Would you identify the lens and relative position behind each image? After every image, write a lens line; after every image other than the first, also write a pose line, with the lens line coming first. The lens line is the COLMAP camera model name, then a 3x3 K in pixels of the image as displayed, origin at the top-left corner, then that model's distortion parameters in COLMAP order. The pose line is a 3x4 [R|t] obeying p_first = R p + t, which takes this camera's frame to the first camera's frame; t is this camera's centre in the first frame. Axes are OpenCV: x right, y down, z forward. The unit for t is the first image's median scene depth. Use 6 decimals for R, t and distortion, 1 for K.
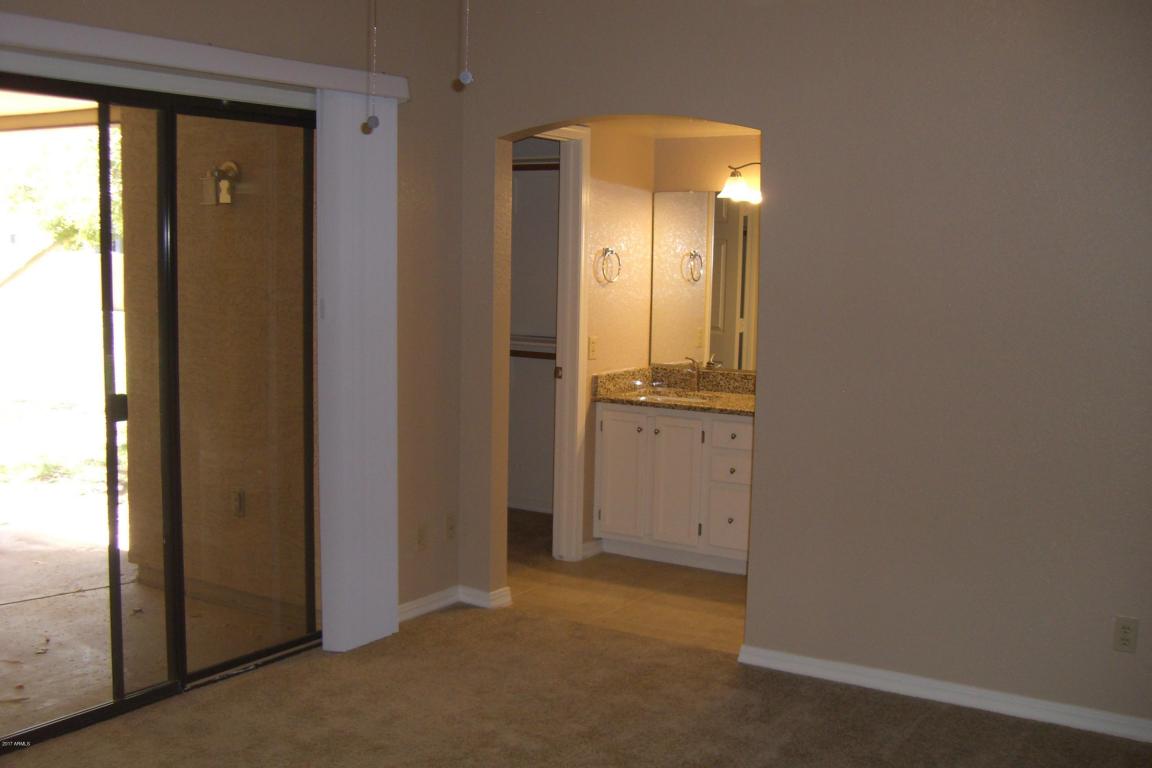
lens RADIAL K [[1246.4, 0, 582.2], [0, 1246.4, 388.1], [0, 0, 1]] dist [-0.238409, 0.357127]
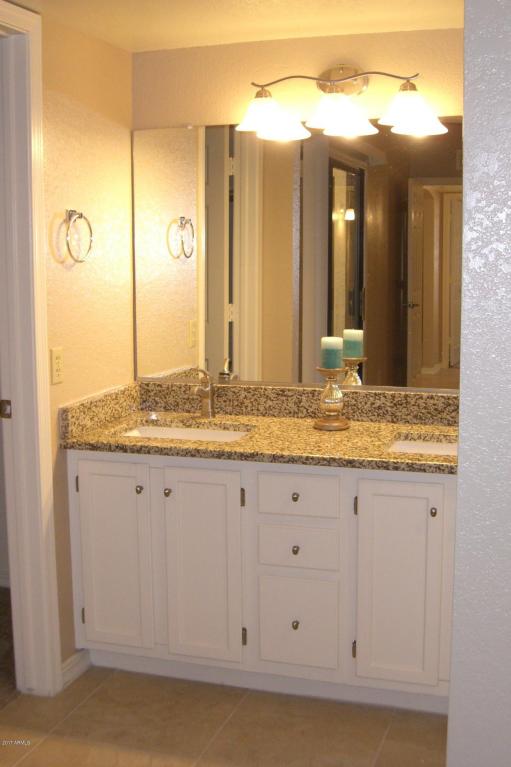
lens RADIAL K [[929.8, 0, 255.9], [0, 929.8, 317.9], [0, 0, 1]] dist [-0.155568, -0.042232]
pose [[0.964336, -0.047999, 0.260293, -0.015249], [0.055745, 0.998192, -0.022456, -0.040044], [-0.258745, 0.036165, 0.965268, 0.510701]]
